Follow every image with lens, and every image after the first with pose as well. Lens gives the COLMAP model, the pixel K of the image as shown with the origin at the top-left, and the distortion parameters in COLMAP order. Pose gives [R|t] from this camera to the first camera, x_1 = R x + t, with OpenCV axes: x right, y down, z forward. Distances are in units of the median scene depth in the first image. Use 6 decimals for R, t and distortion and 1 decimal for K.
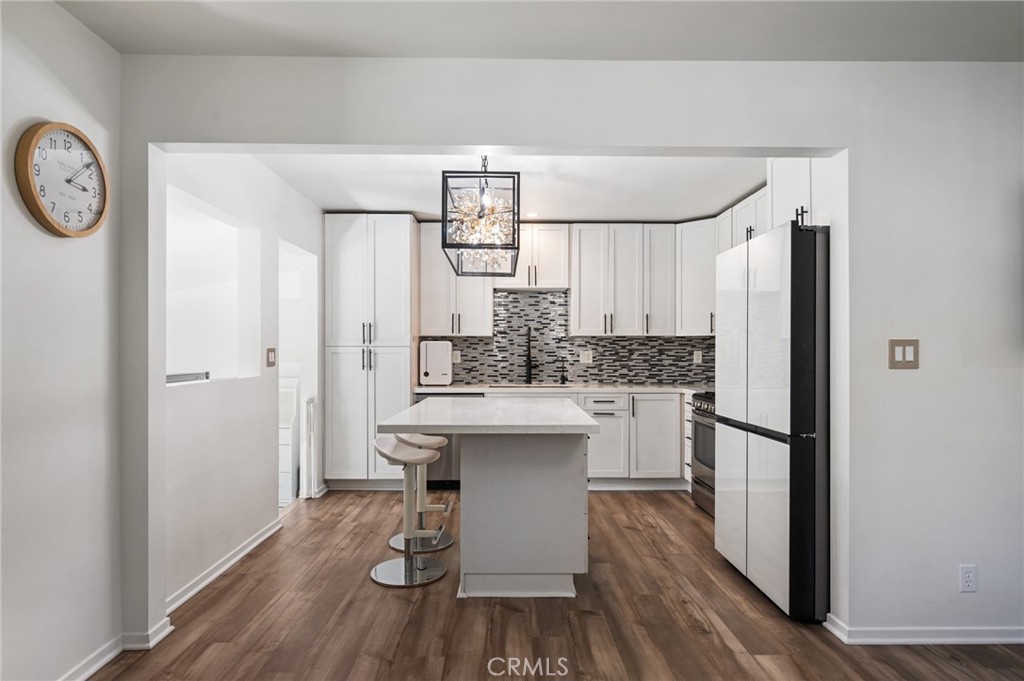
lens RADIAL K [[570.5, 0, 511.3], [0, 570.5, 350.0], [0, 0, 1]] dist [0.002936, 0.001222]
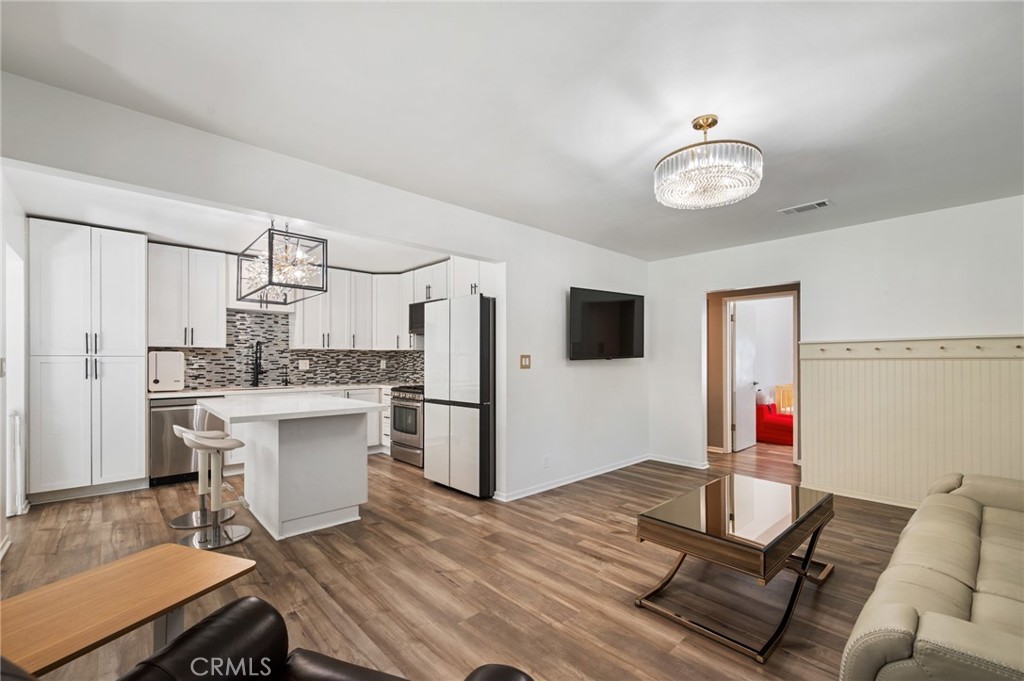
lens RADIAL K [[438.4, 0, 512.8], [0, 438.4, 358.8], [0, 0, 1]] dist [-0.000389, -0.000037]
pose [[0.743550, 0.000843, 0.668680, -0.197209], [-0.000683, 1.000000, -0.000500, -0.001387], [-0.668680, -0.000085, 0.743550, -0.084771]]
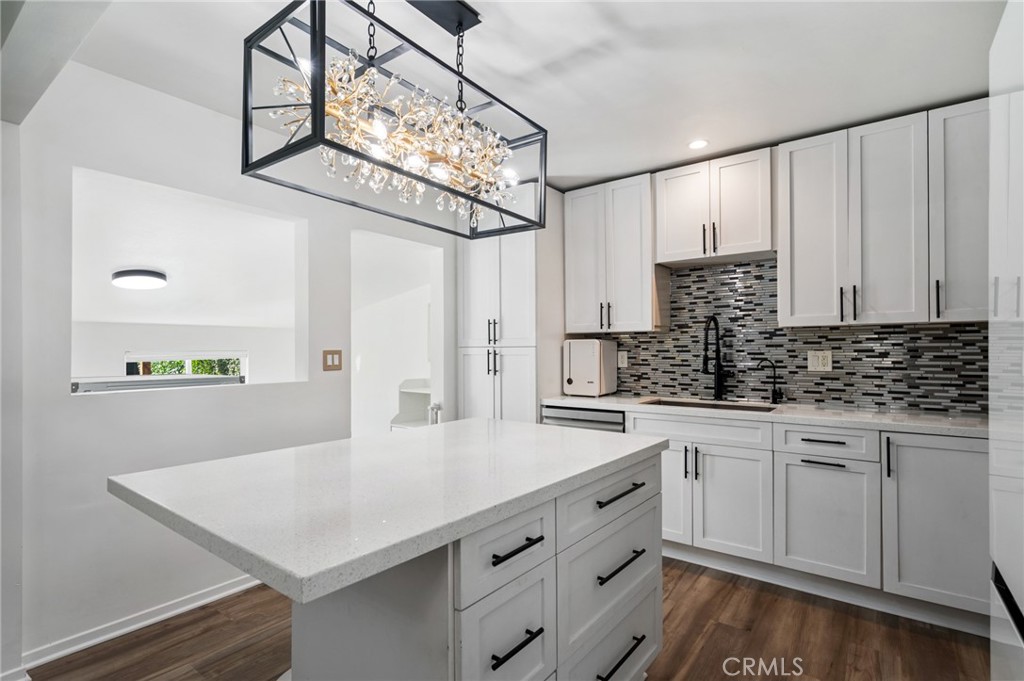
lens RADIAL K [[491.3, 0, 513.9], [0, 491.3, 350.2], [0, 0, 1]] dist [0.000905, 0.000253]
pose [[0.792844, -0.004693, -0.609407, 0.200606], [0.005148, 0.999986, -0.001002, -0.000632], [0.609403, -0.002343, 0.792857, 0.400161]]
